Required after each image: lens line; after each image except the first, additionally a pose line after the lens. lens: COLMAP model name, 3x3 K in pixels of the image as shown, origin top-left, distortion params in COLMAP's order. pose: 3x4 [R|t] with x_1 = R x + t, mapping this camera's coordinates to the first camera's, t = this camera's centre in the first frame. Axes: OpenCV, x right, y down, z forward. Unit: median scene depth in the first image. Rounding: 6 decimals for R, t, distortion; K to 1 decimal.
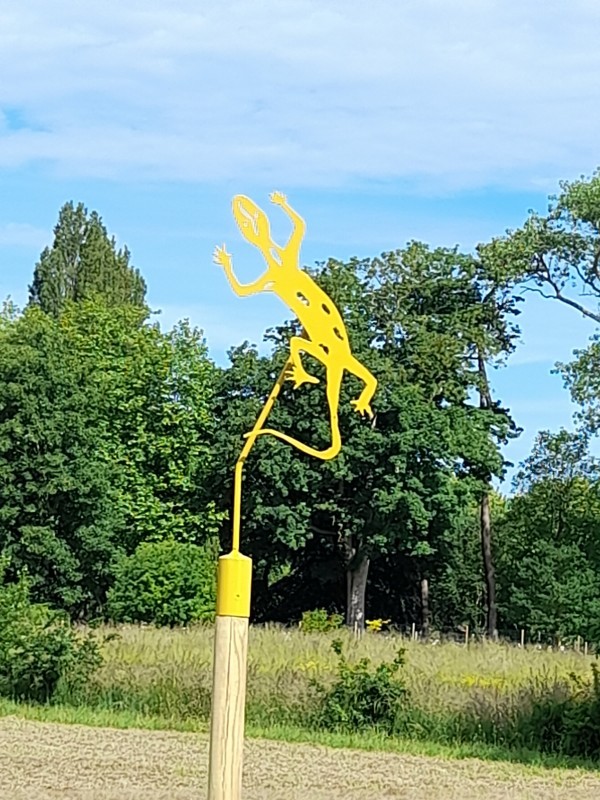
lens RADIAL K [[2753.5, 0, 296.5], [0, 2753.5, 402.3], [0, 0, 1]] dist [0.225897, 0.000000]
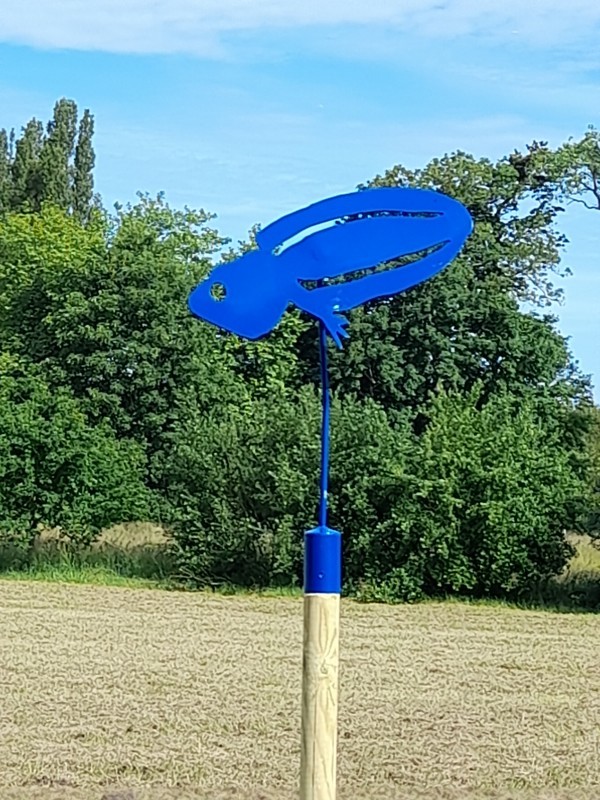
lens RADIAL K [[2753.5, 0, 290.1], [0, 2753.5, 374.5], [0, 0, 1]] dist [0.225897, 0.000000]
pose [[0.946044, -0.005052, 0.323998, -0.367721], [-0.008108, 0.999196, 0.039254, -0.015398], [-0.323936, -0.039763, 0.945243, 0.037803]]
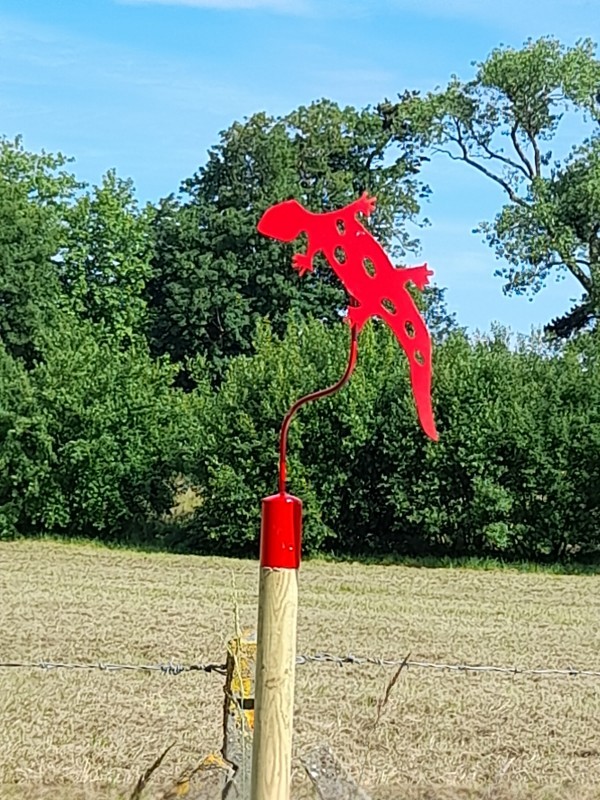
lens RADIAL K [[2753.5, 0, 301.5], [0, 2753.5, 399.9], [0, 0, 1]] dist [0.225897, 0.000000]
pose [[0.953294, 0.003148, 0.302026, -0.286449], [-0.023651, 0.997653, 0.064254, -0.012952], [-0.301115, -0.068396, 0.951132, 0.016500]]
